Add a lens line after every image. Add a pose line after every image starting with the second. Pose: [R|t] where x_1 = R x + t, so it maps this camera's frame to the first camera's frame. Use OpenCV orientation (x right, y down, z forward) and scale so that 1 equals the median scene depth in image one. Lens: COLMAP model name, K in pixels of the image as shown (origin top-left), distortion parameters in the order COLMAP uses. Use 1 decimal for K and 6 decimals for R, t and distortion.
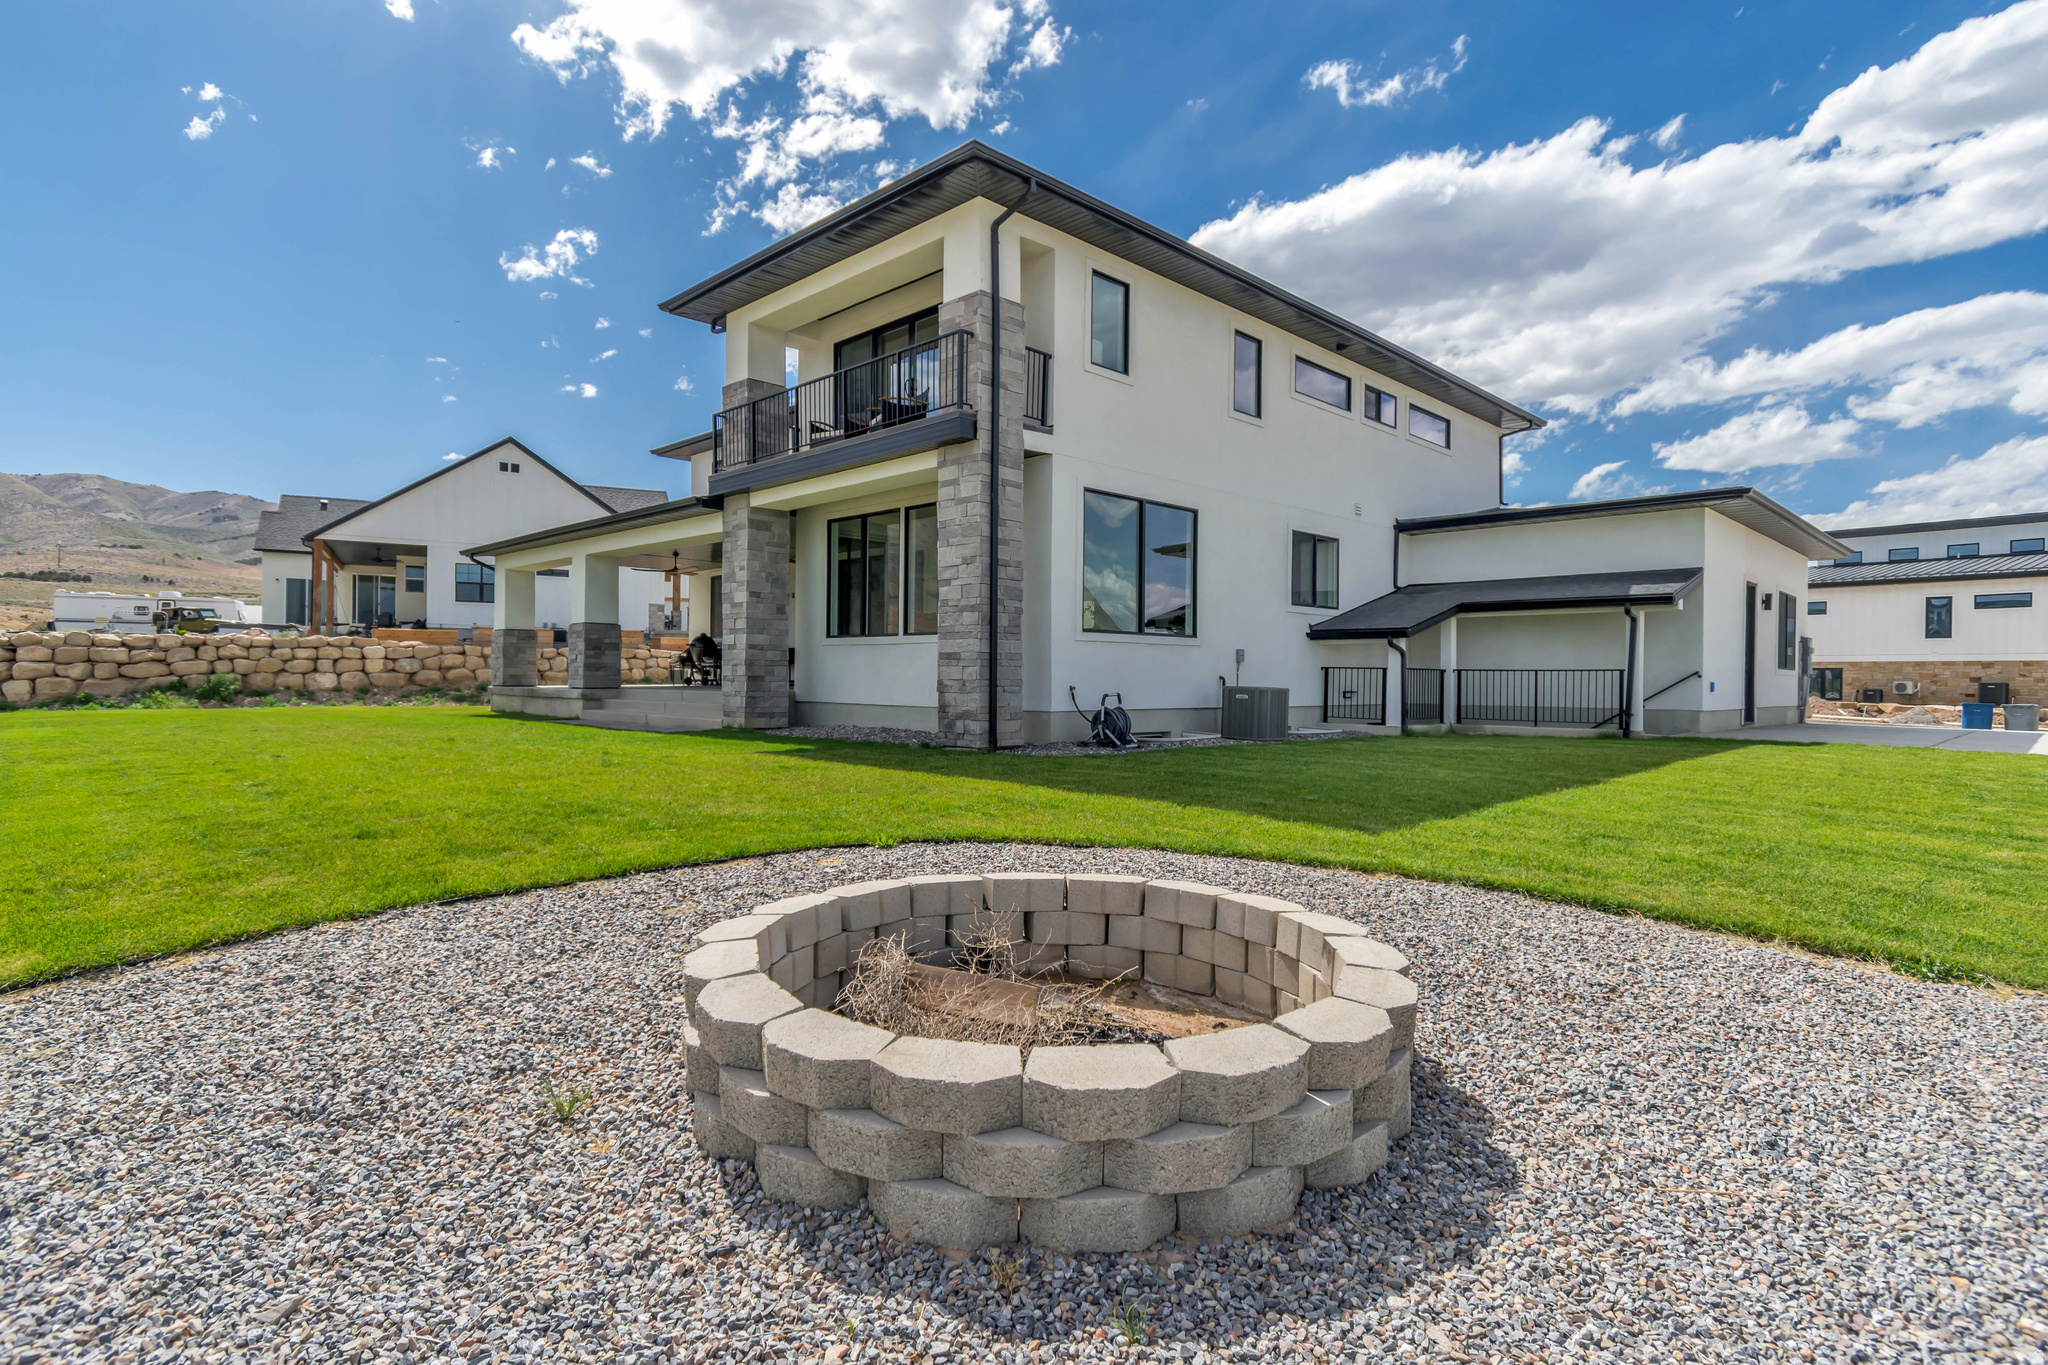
lens RADIAL K [[1054.1, 0, 1024.0], [0, 1054.1, 682.5], [0, 0, 1]] dist [0.004284, -0.001828]
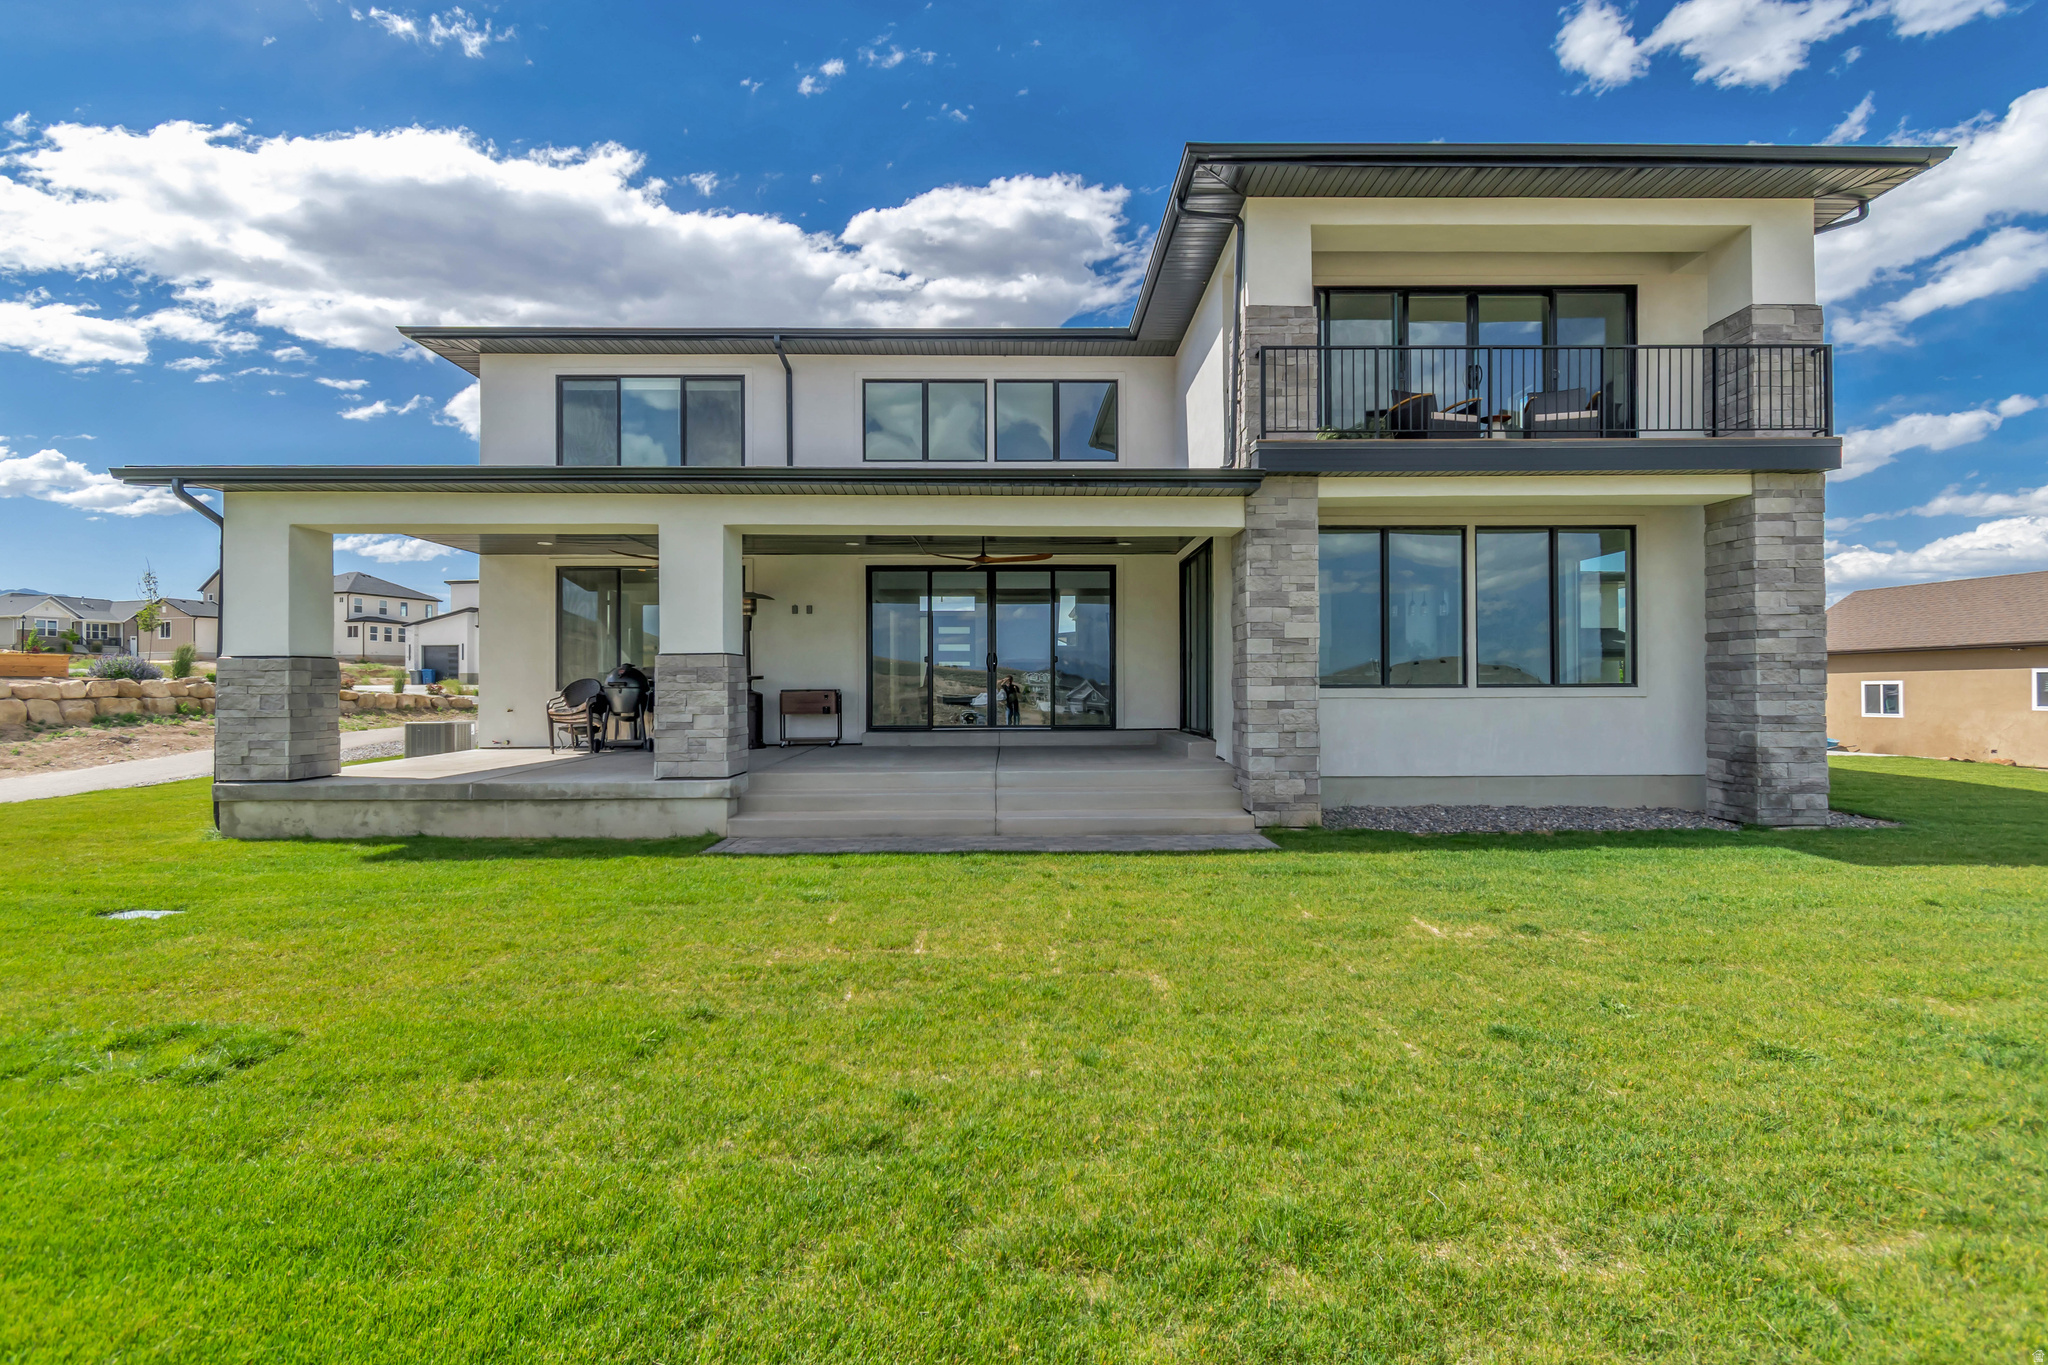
lens RADIAL K [[985.9, 0, 1024.0], [0, 985.9, 682.5], [0, 0, 1]] dist [0.002363, 0.000303]
pose [[0.697543, -0.011112, 0.716457, -0.825729], [0.014466, 0.999894, 0.001423, -0.050367], [-0.716397, 0.009371, 0.697630, 0.678024]]
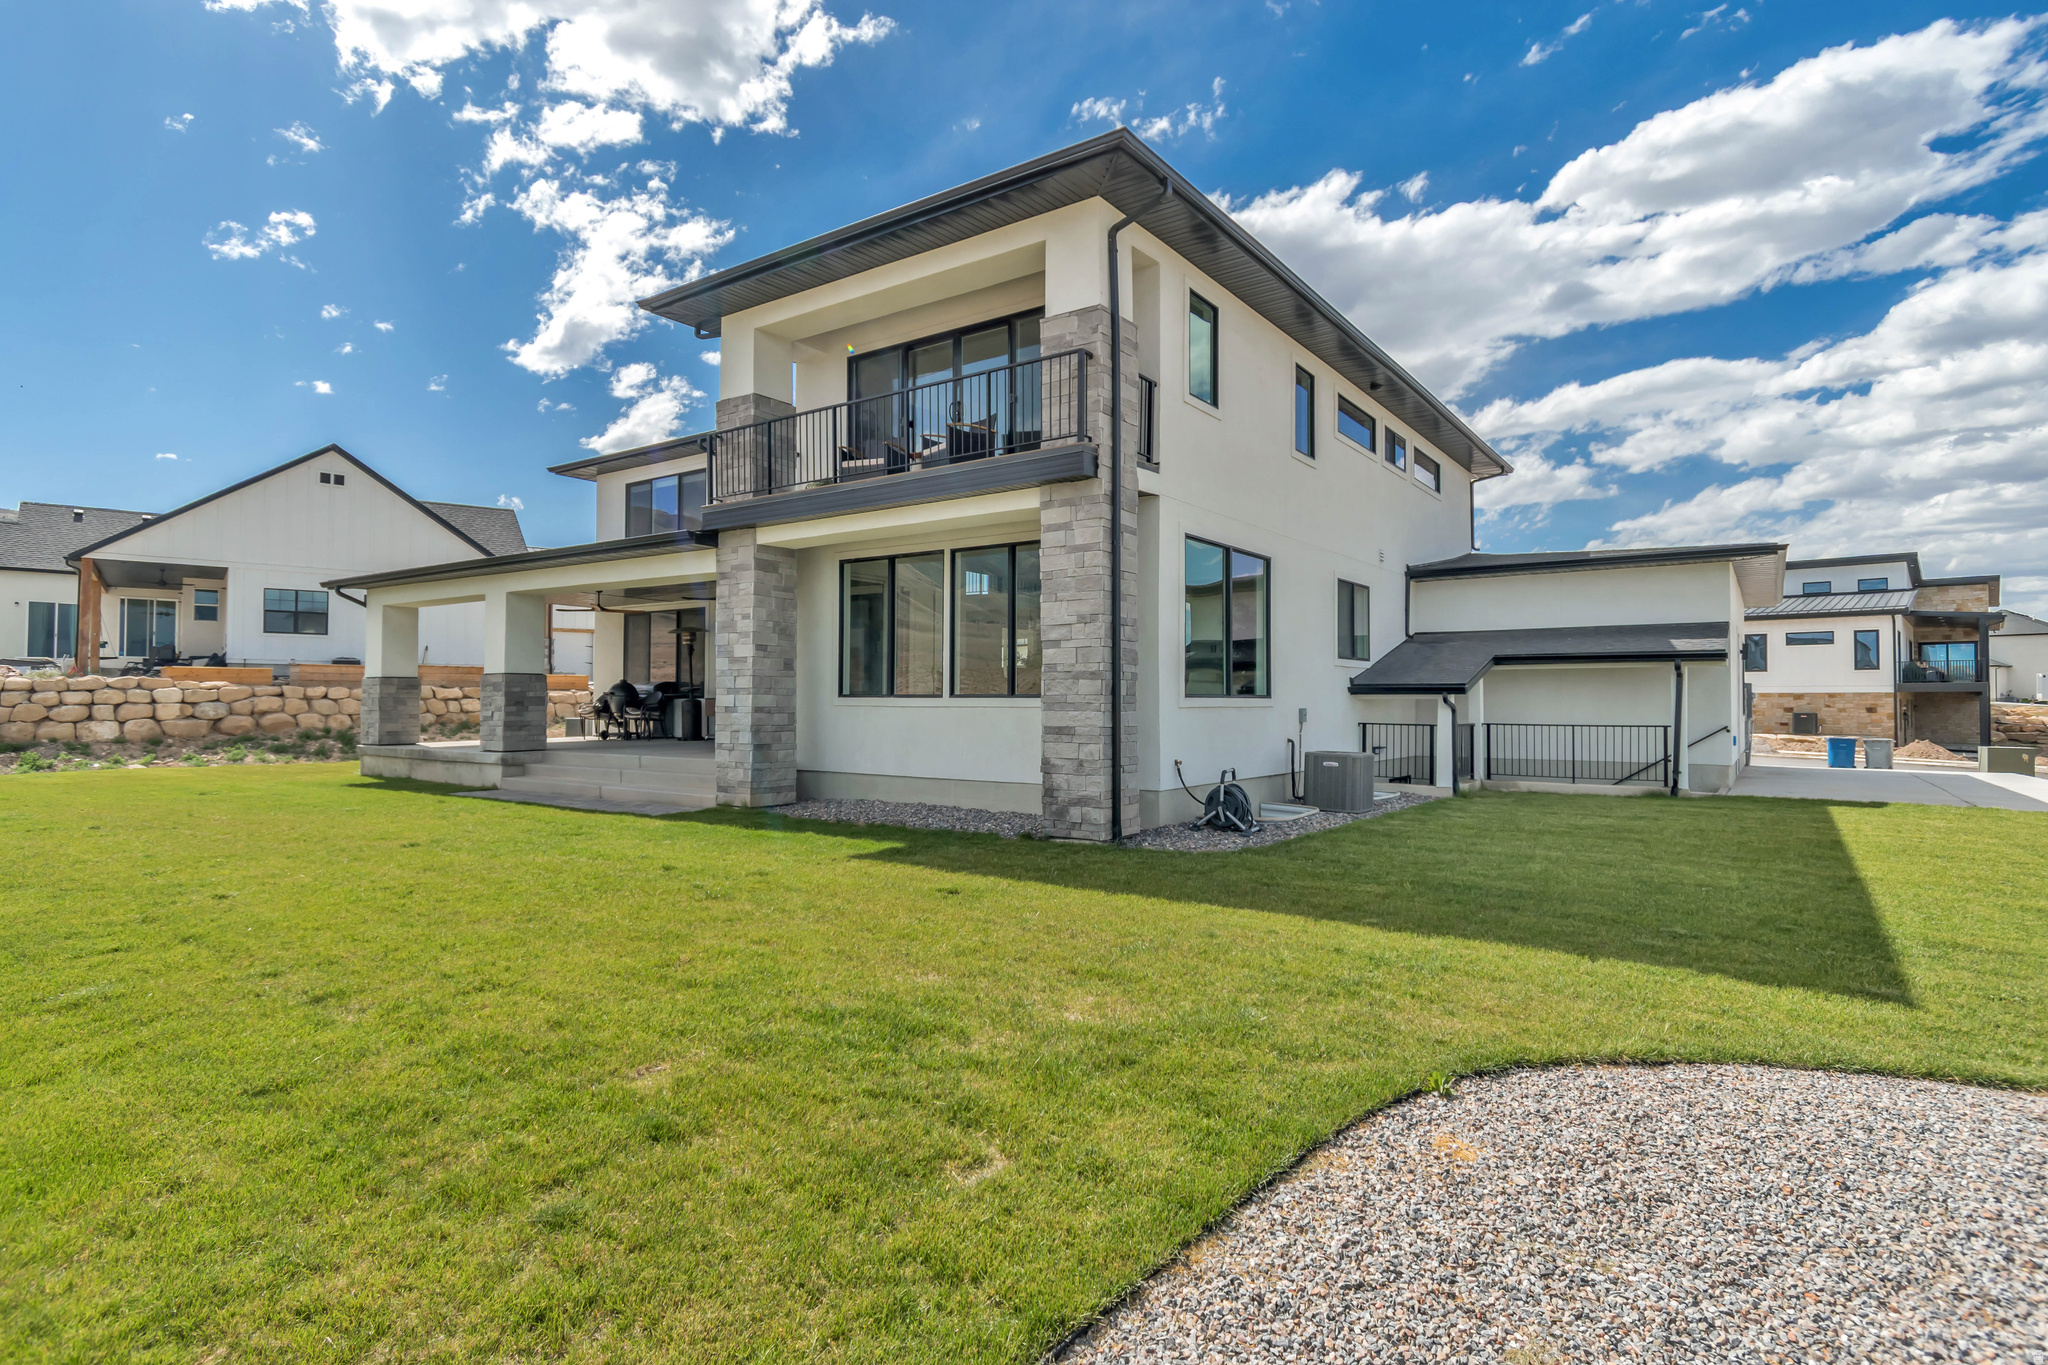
lens RADIAL K [[1054.1, 0, 1024.0], [0, 1054.1, 682.5], [0, 0, 1]] dist [0.004284, -0.001828]
pose [[0.985949, -0.003174, 0.167014, -0.185159], [0.006811, 0.999752, -0.021211, -0.035486], [-0.166905, 0.022050, 0.985726, 0.129605]]
